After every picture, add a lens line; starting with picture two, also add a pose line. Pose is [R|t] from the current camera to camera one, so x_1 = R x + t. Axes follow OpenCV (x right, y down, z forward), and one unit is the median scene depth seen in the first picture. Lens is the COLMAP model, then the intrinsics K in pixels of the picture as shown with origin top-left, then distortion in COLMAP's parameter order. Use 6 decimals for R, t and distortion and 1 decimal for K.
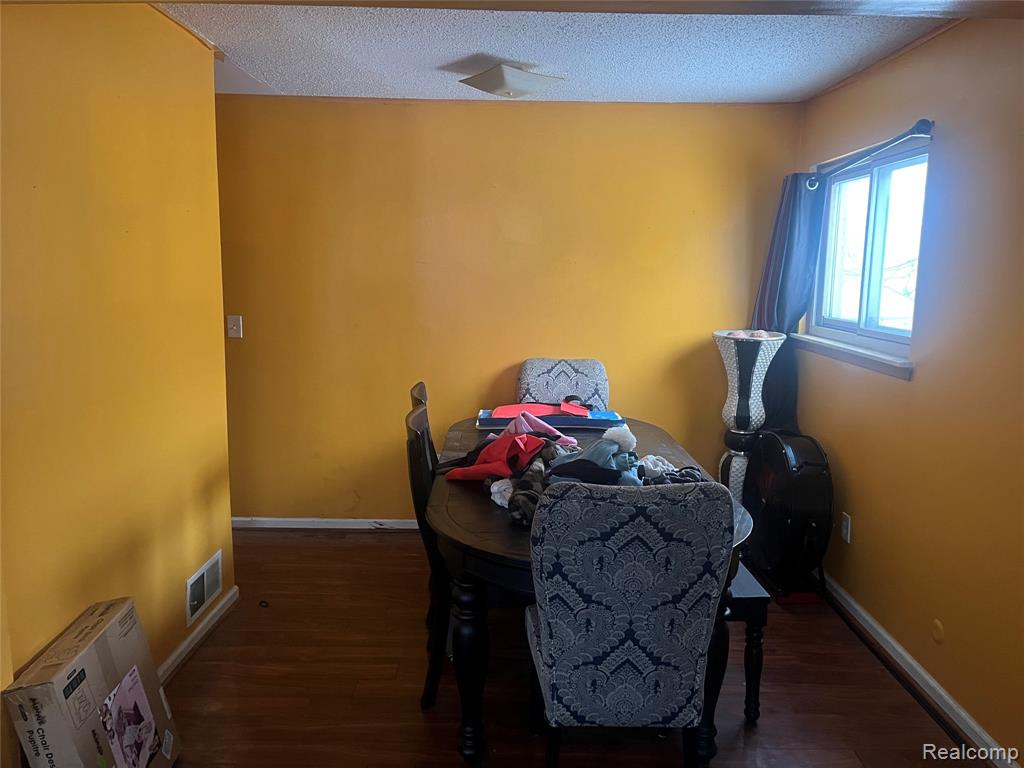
lens RADIAL K [[772.3, 0, 511.8], [0, 772.3, 372.8], [0, 0, 1]] dist [0.011904, 0.001198]
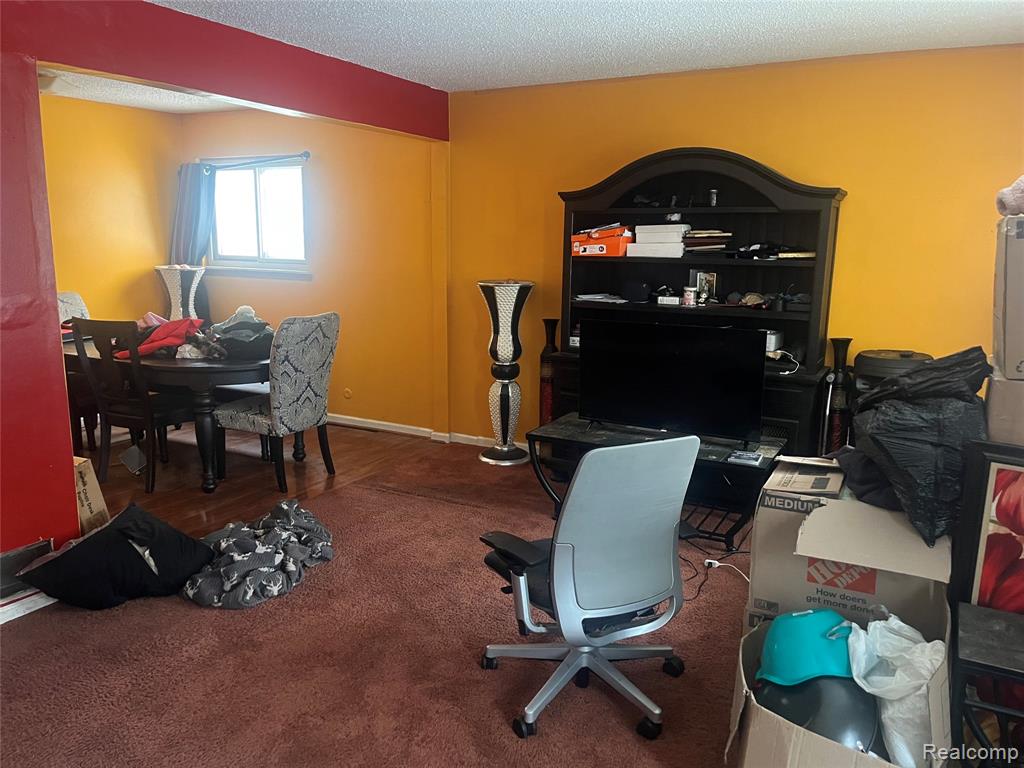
lens RADIAL K [[779.5, 0, 512.0], [0, 779.5, 384.0], [0, 0, 1]] dist [0.004064, 0.002327]
pose [[0.477190, -0.166206, 0.862940, -1.378145], [0.109809, 0.985534, 0.129096, 0.092647], [-0.871913, 0.033155, 0.488537, -0.583069]]
